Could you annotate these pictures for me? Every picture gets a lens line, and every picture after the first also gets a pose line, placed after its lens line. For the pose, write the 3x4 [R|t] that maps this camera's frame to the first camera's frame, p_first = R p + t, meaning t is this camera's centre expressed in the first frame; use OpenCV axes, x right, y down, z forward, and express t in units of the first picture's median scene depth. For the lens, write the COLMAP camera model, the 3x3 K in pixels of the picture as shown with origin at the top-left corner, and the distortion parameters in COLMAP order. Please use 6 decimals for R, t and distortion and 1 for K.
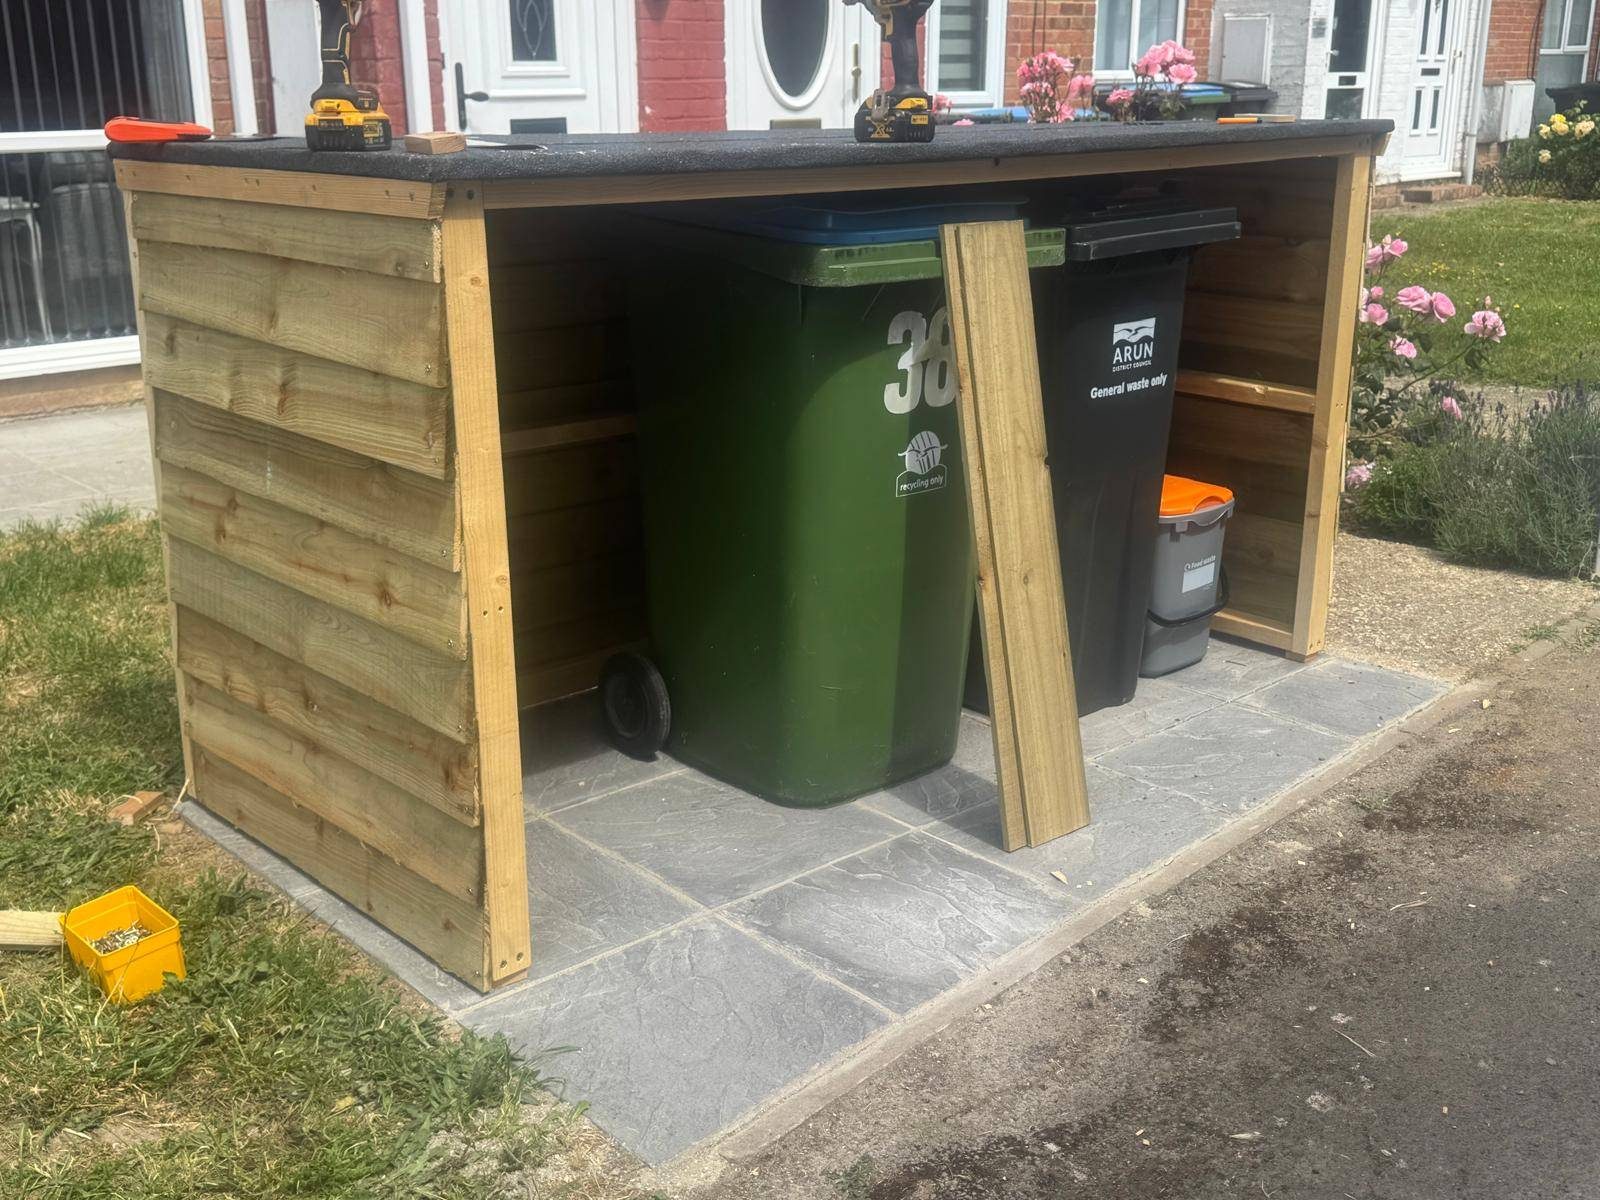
lens RADIAL K [[1719.5, 0, 799.1], [0, 1719.5, 595.1], [0, 0, 1]] dist [0.044919, 0.000000]
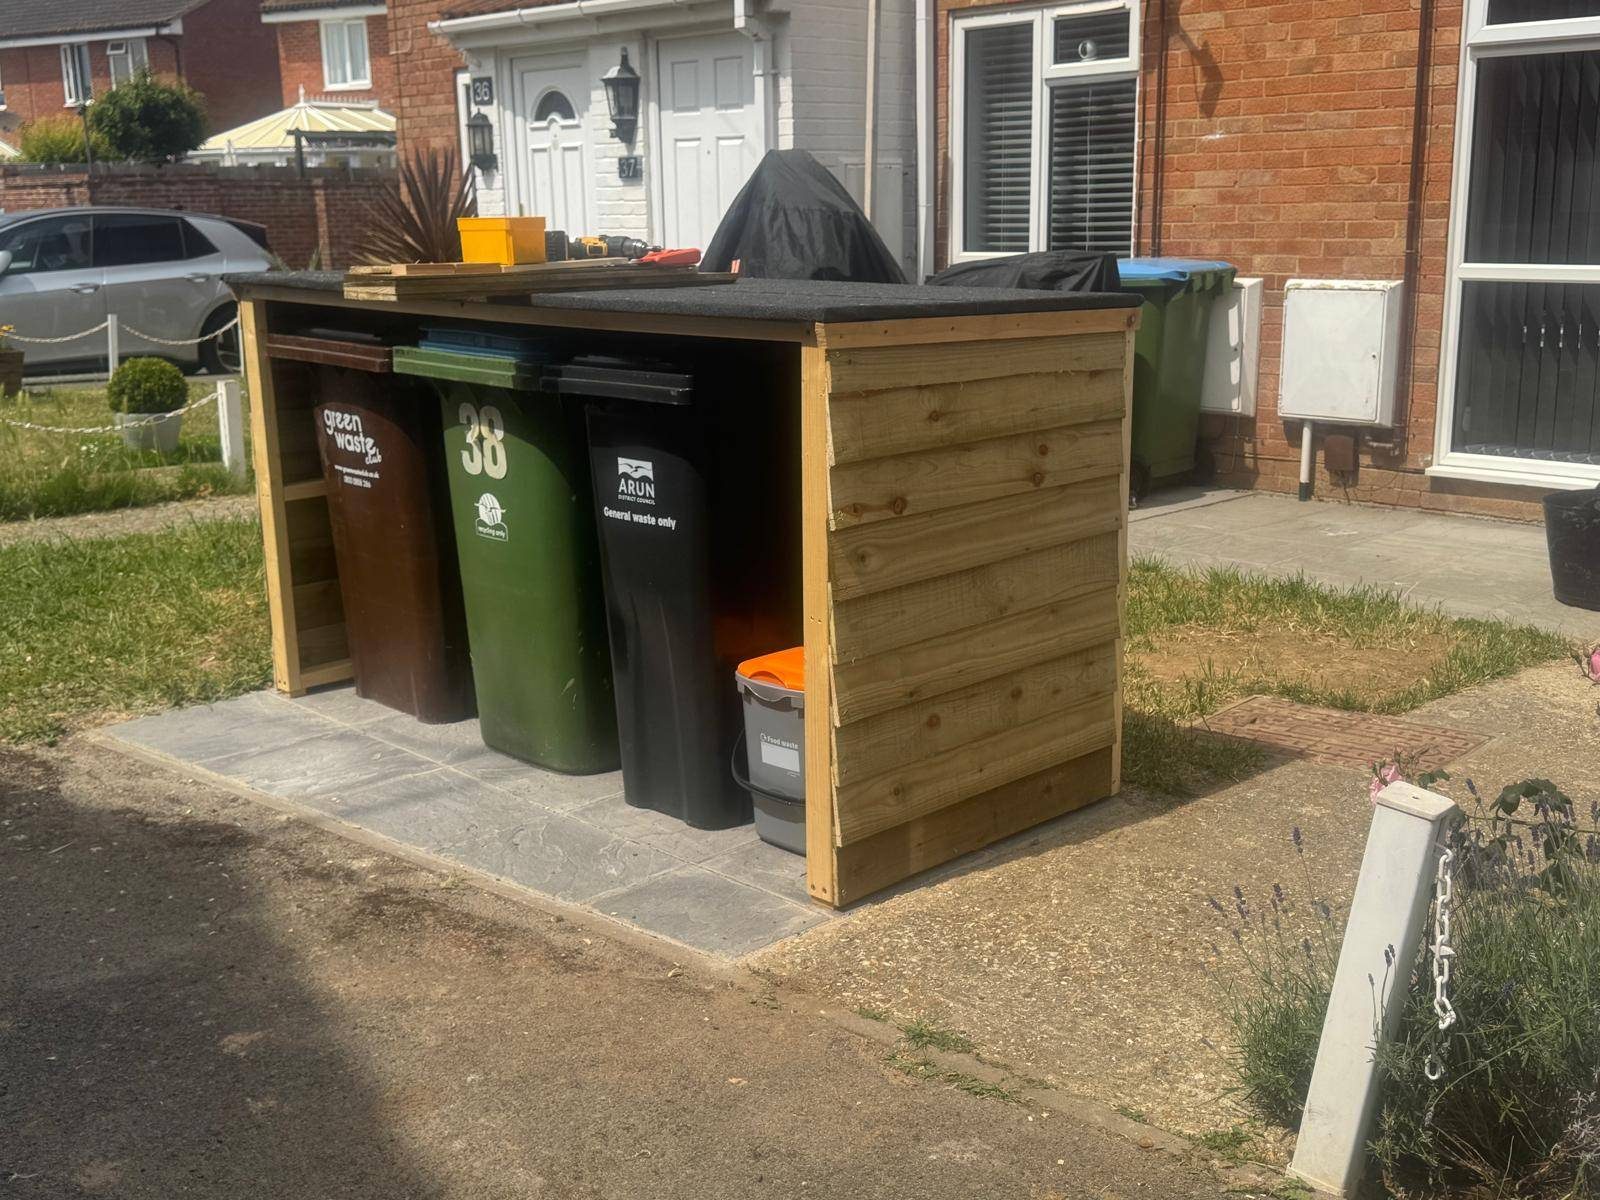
lens RADIAL K [[1719.5, 0, 800.7], [0, 1719.5, 604.7], [0, 0, 1]] dist [0.044919, 0.000000]
pose [[0.030868, 0.223110, -0.974305, 1.291744], [-0.279514, 0.937805, 0.205896, -0.326677], [0.959645, 0.265976, 0.091310, 1.013802]]
